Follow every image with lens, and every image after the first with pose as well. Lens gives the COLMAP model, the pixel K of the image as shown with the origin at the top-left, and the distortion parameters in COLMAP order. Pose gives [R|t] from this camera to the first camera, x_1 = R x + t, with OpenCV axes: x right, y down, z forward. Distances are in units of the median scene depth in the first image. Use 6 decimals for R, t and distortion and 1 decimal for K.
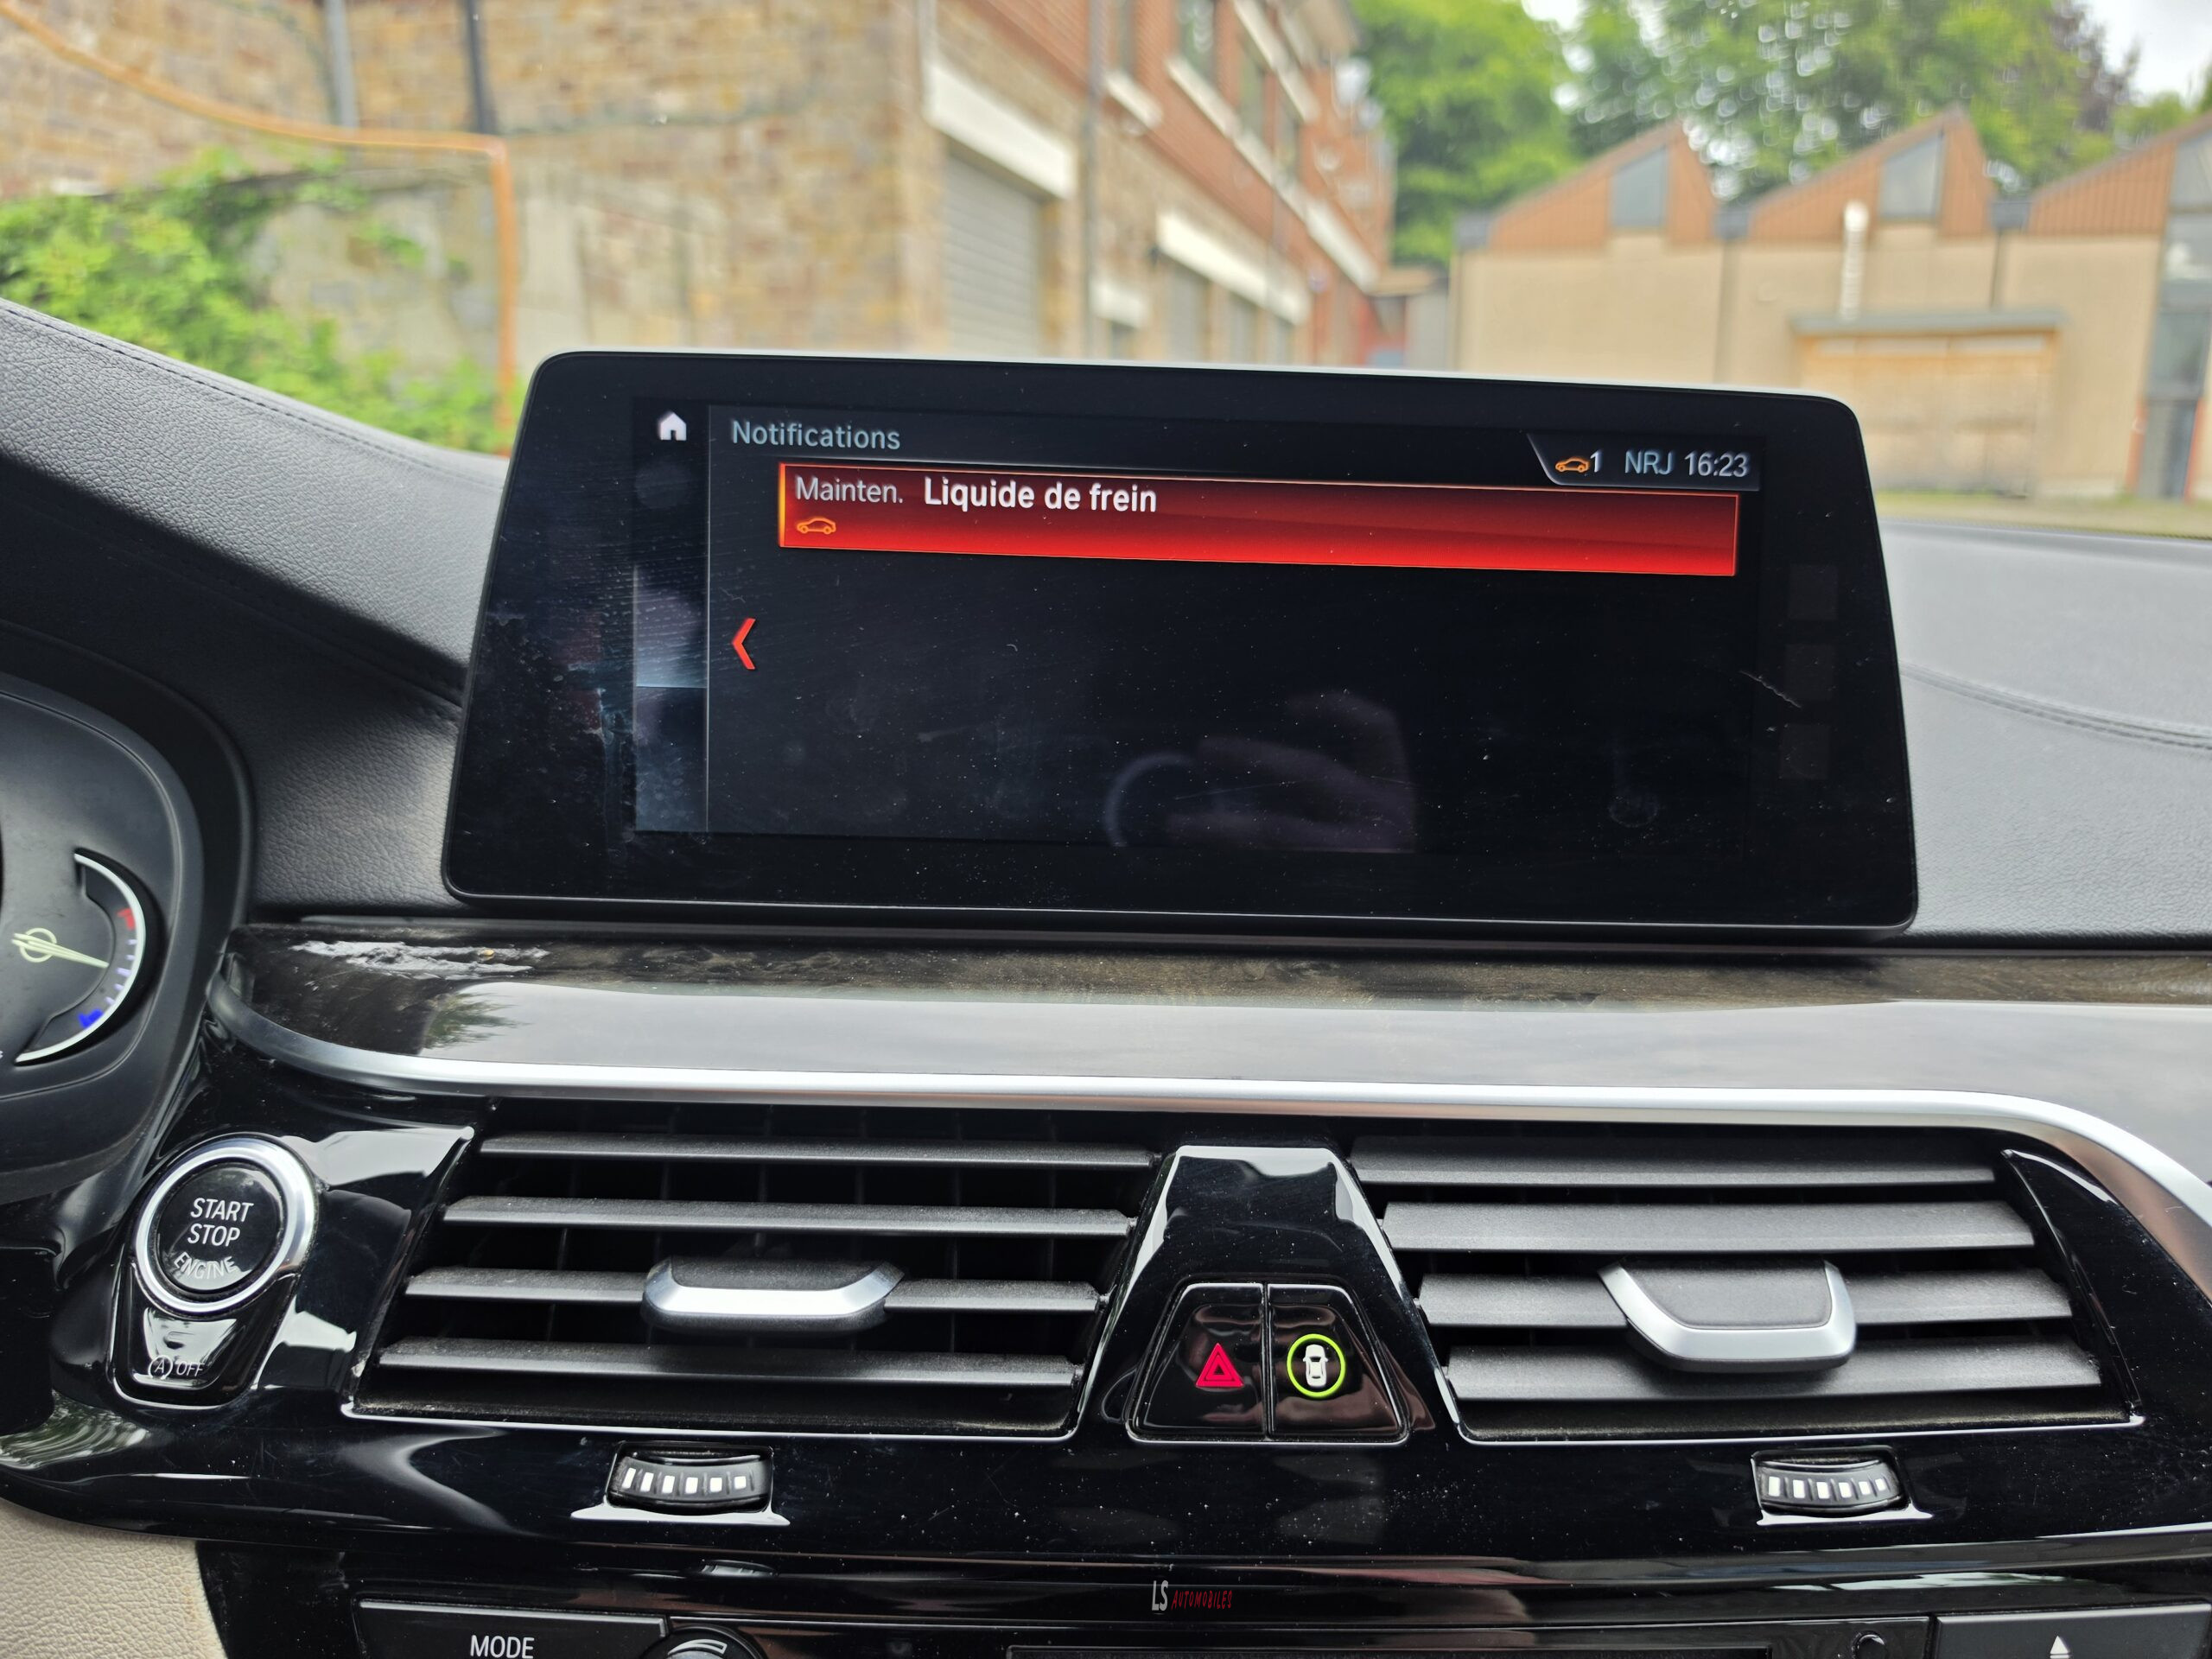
lens RADIAL K [[1590.3, 0, 1106.0], [0, 1590.3, 829.5], [0, 0, 1]] dist [0.062148, -0.126460]
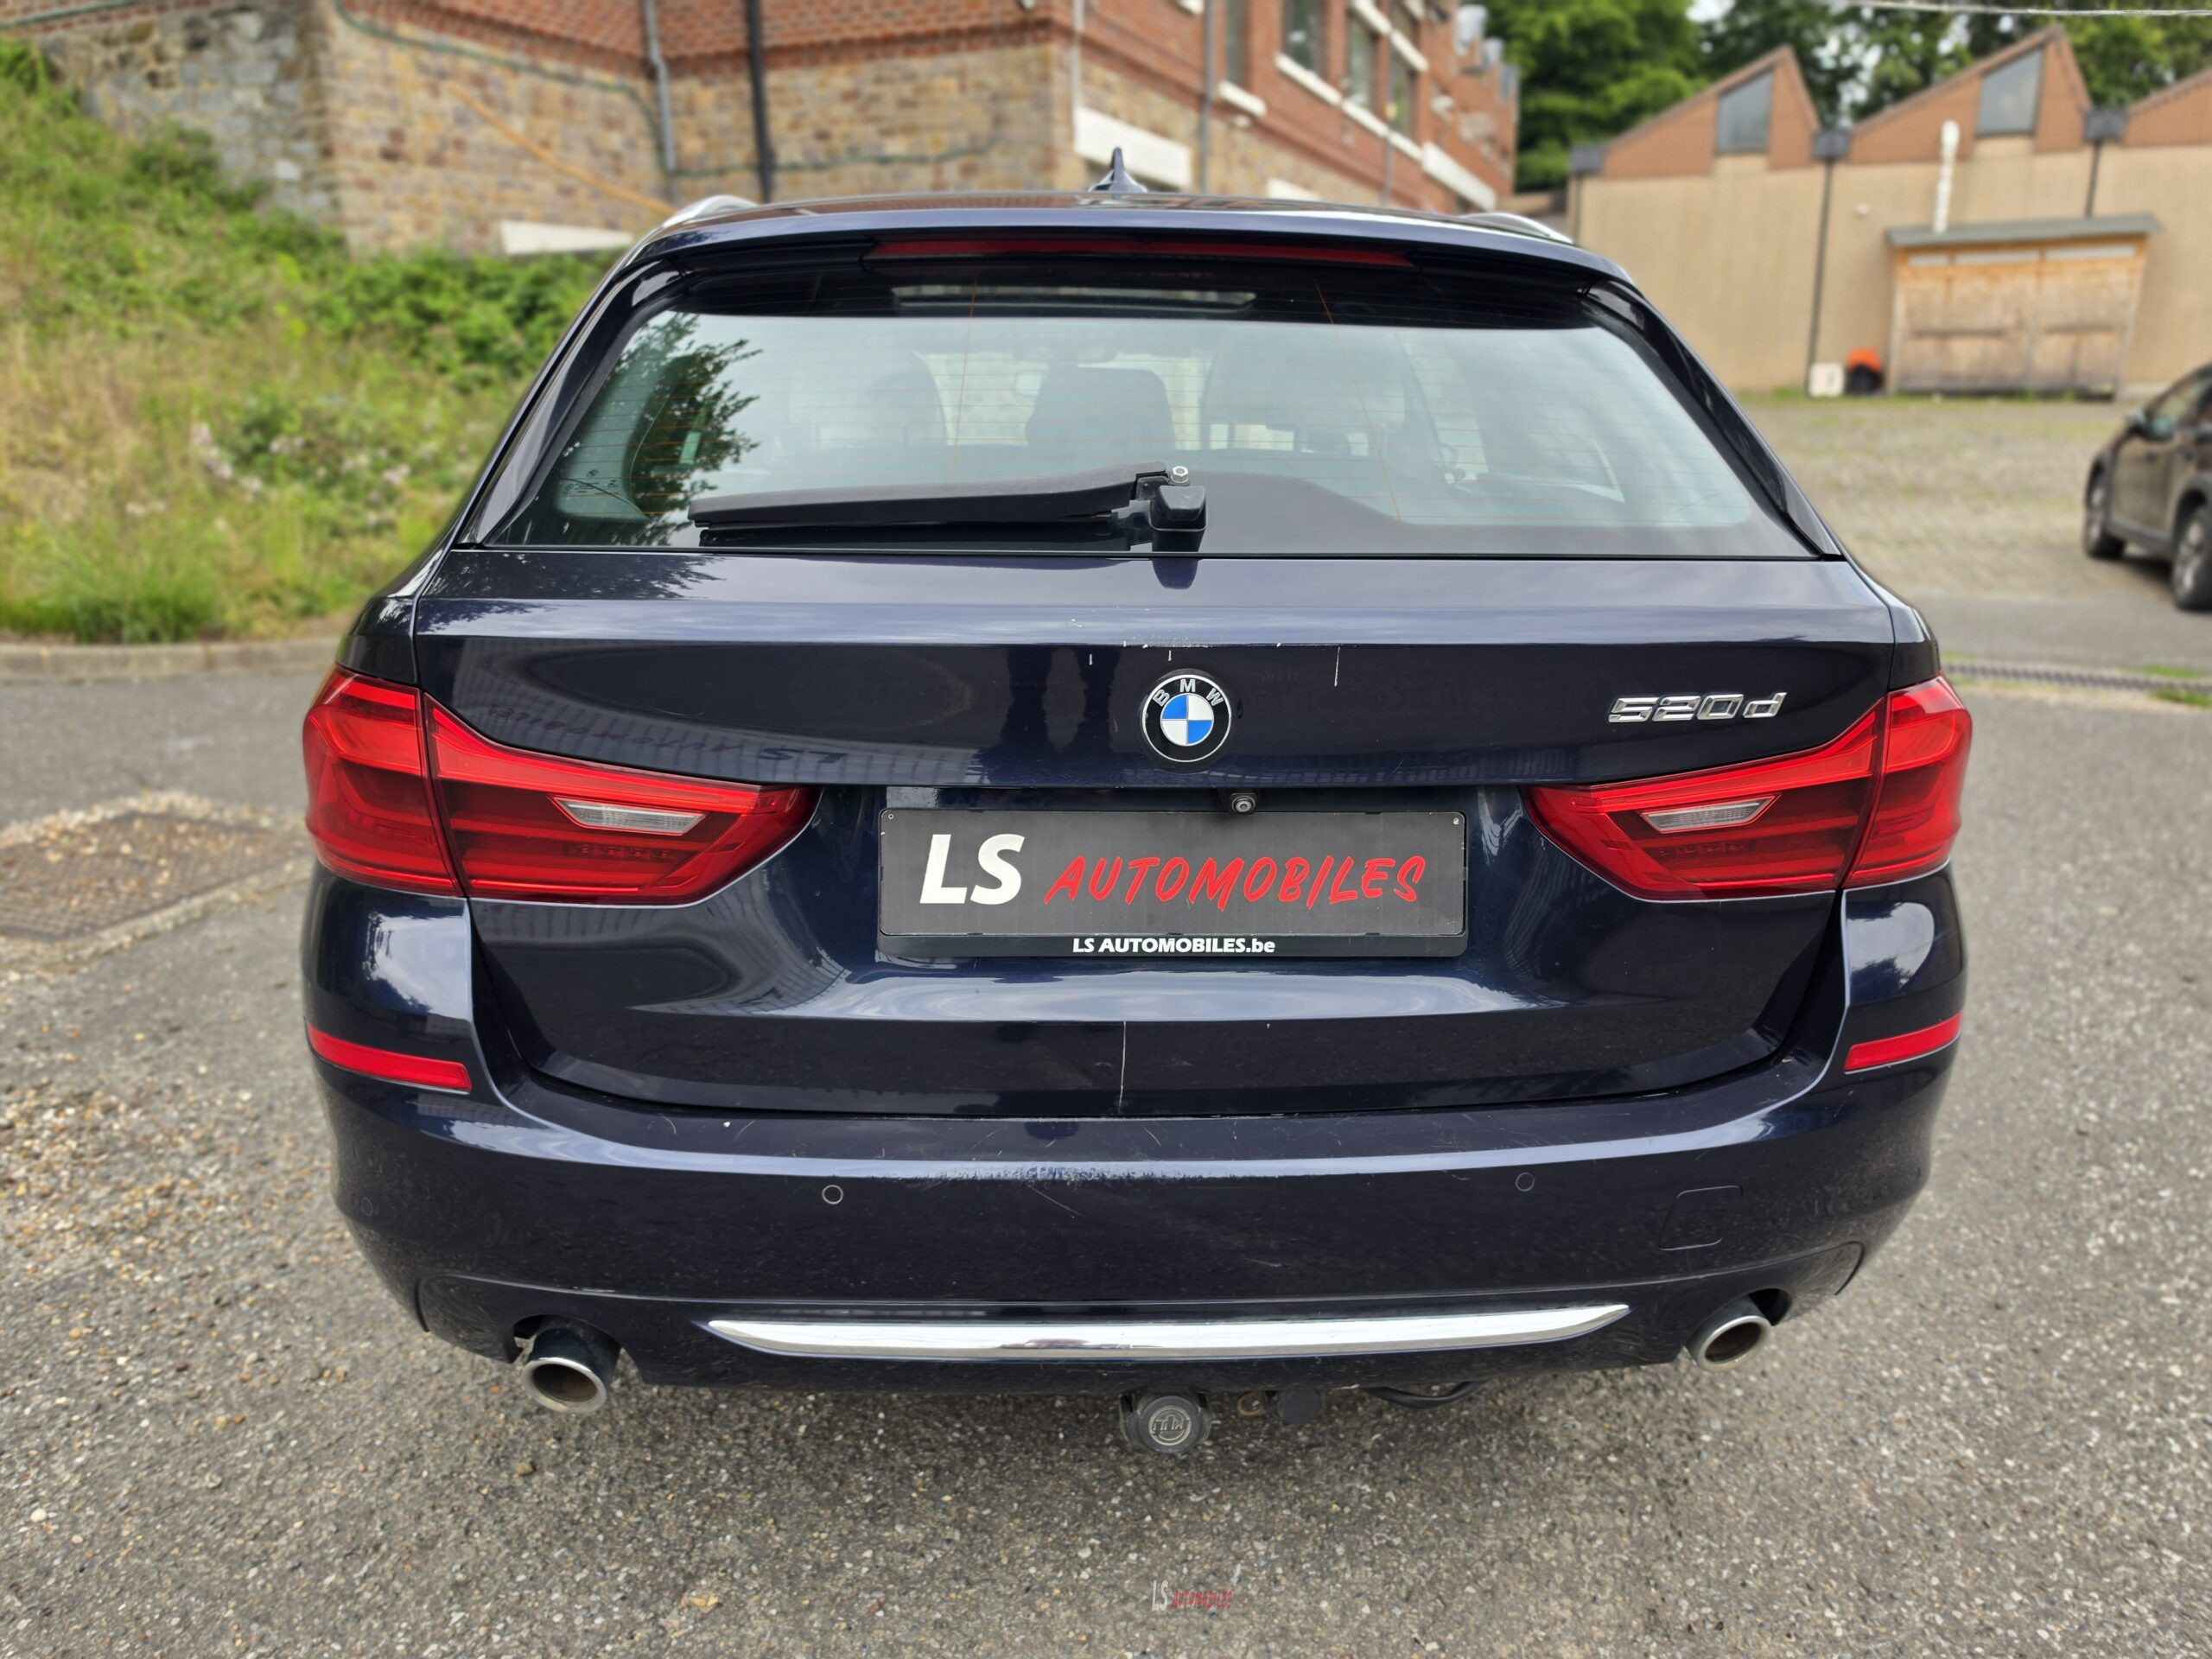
lens RADIAL K [[1555.4, 0, 1111.4], [0, 1555.4, 825.1], [0, 0, 1]] dist [-0.007866, 0.003350]
pose [[0.995332, 0.008001, -0.096178, 0.015706], [-0.002431, 0.998320, 0.057886, 0.019049], [0.096480, -0.057382, 0.993679, -0.109057]]
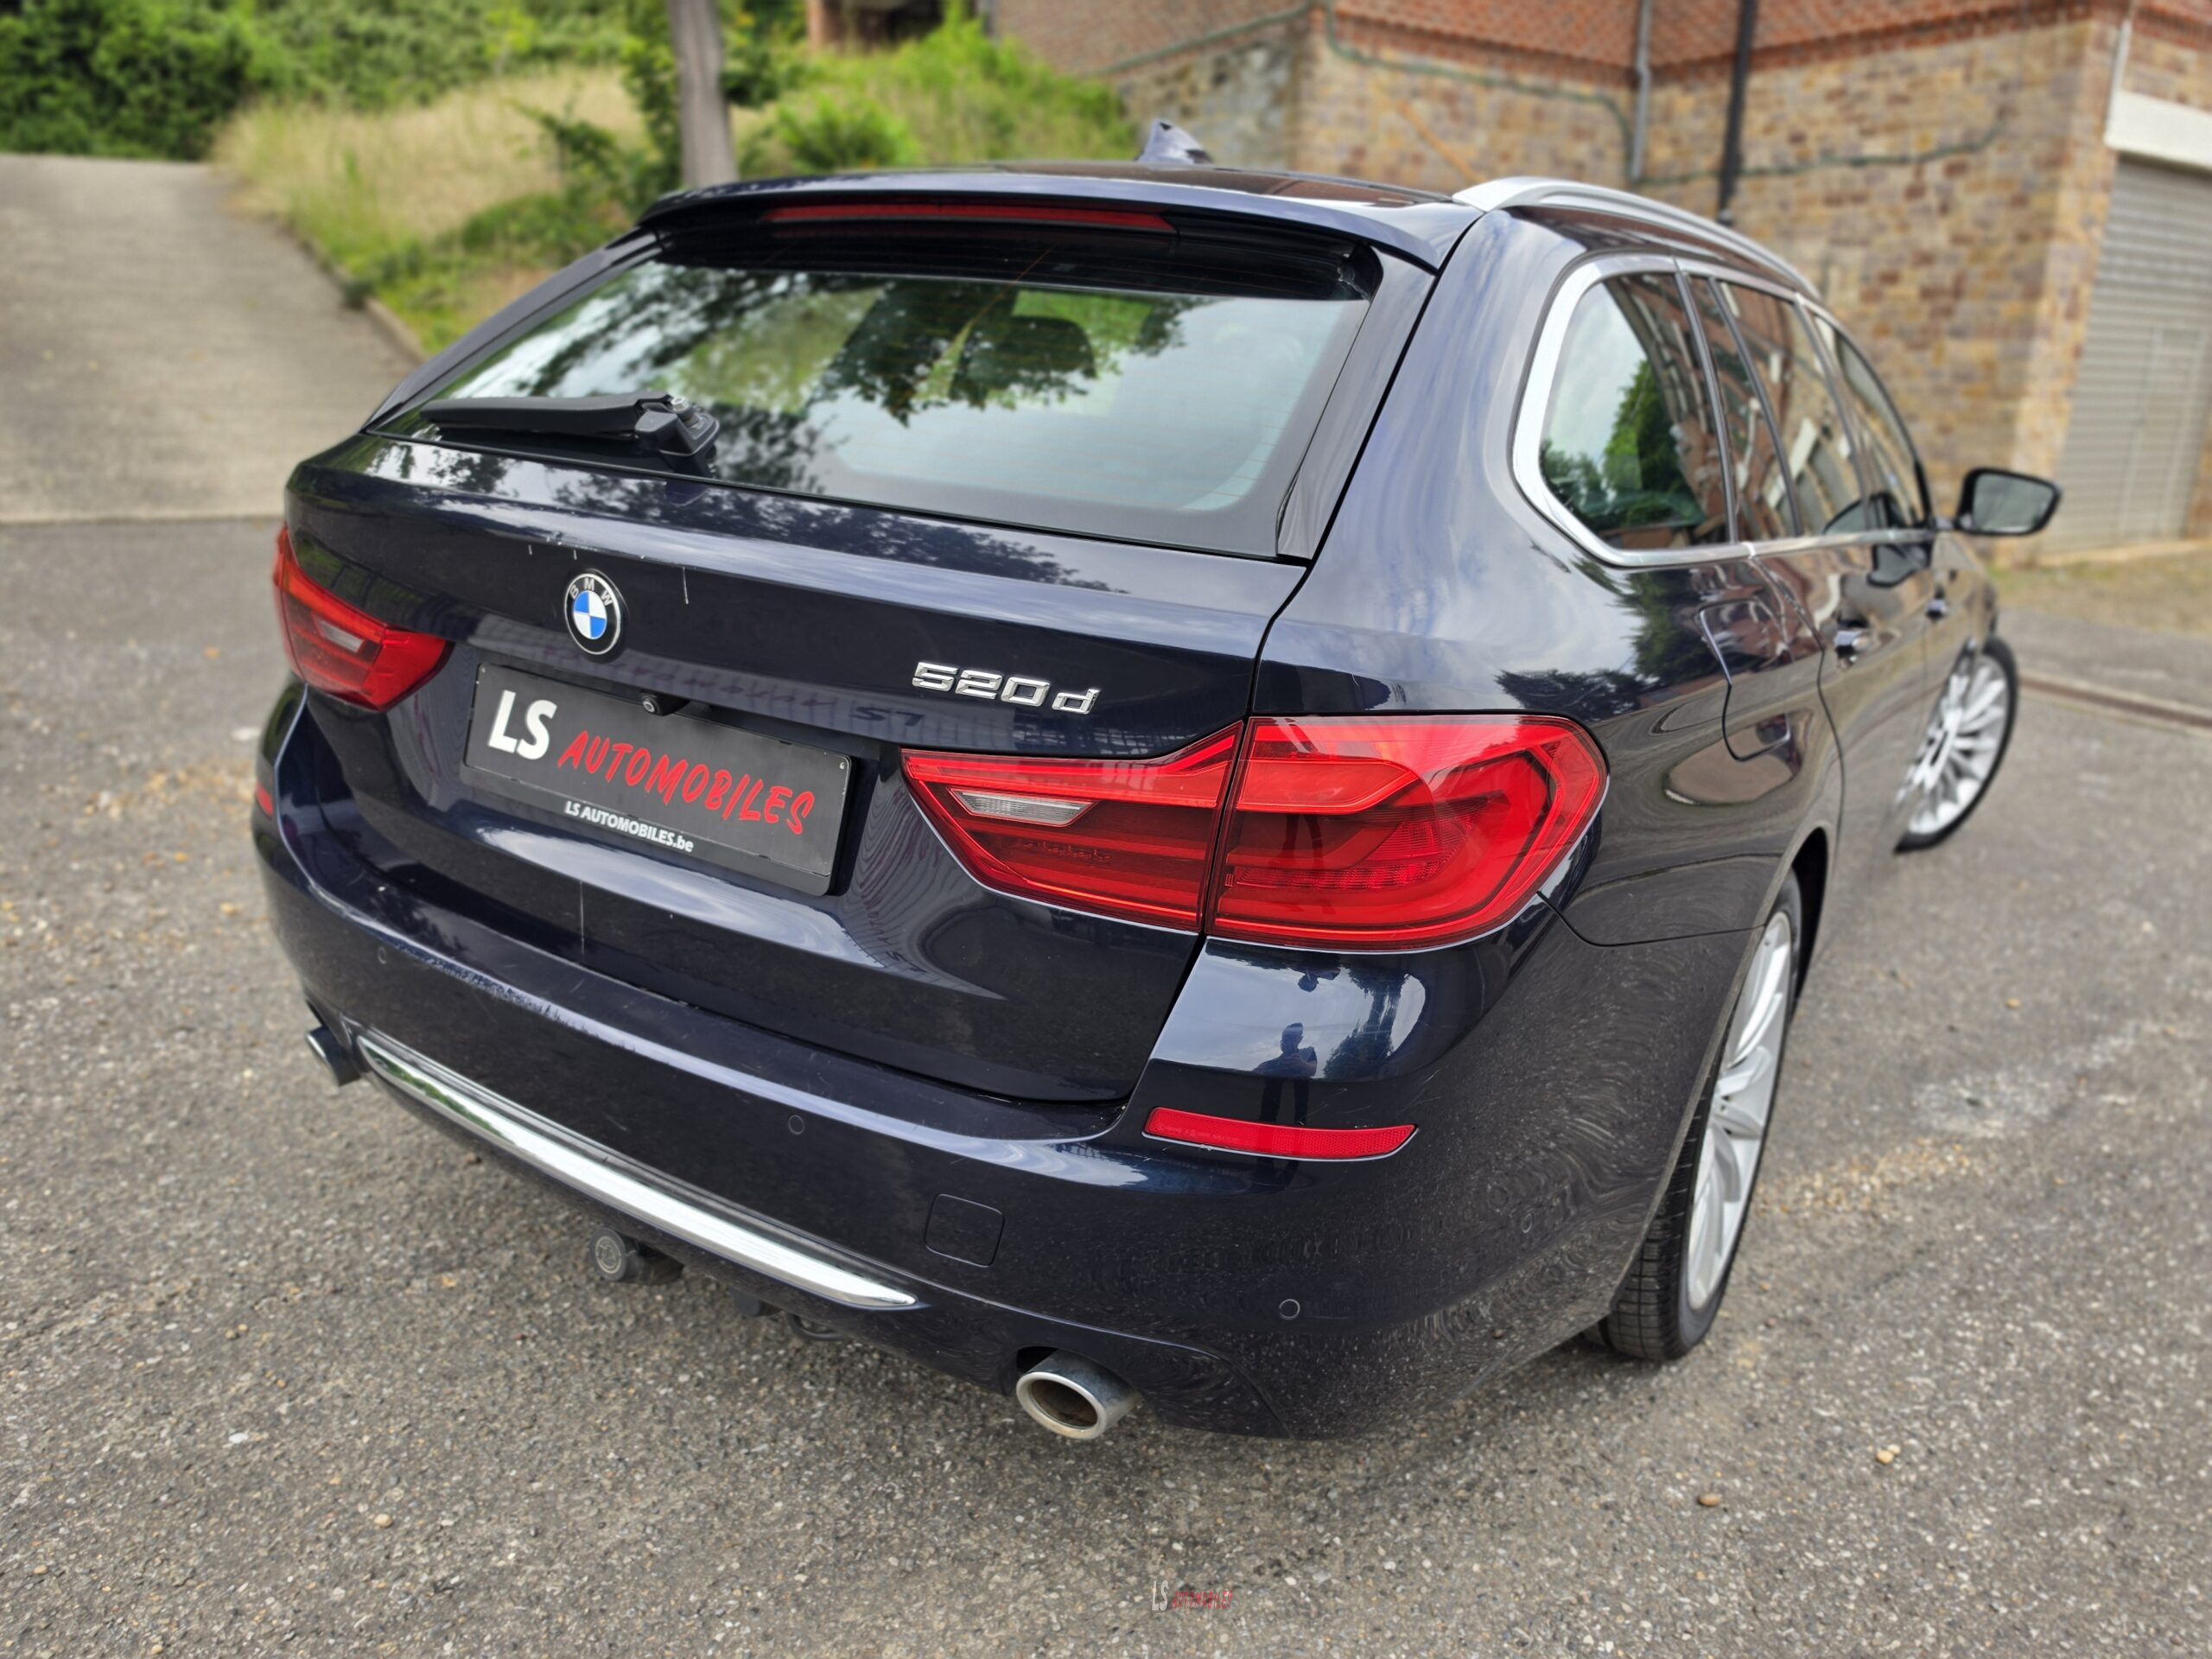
lens RADIAL K [[1555.4, 0, 1111.4], [0, 1555.4, 825.1], [0, 0, 1]] dist [-0.007866, 0.003350]
pose [[0.745125, 0.205972, -0.634322, 0.049496], [-0.180488, 0.977901, 0.105521, 0.017389], [0.642038, 0.035861, 0.765834, -0.095384]]
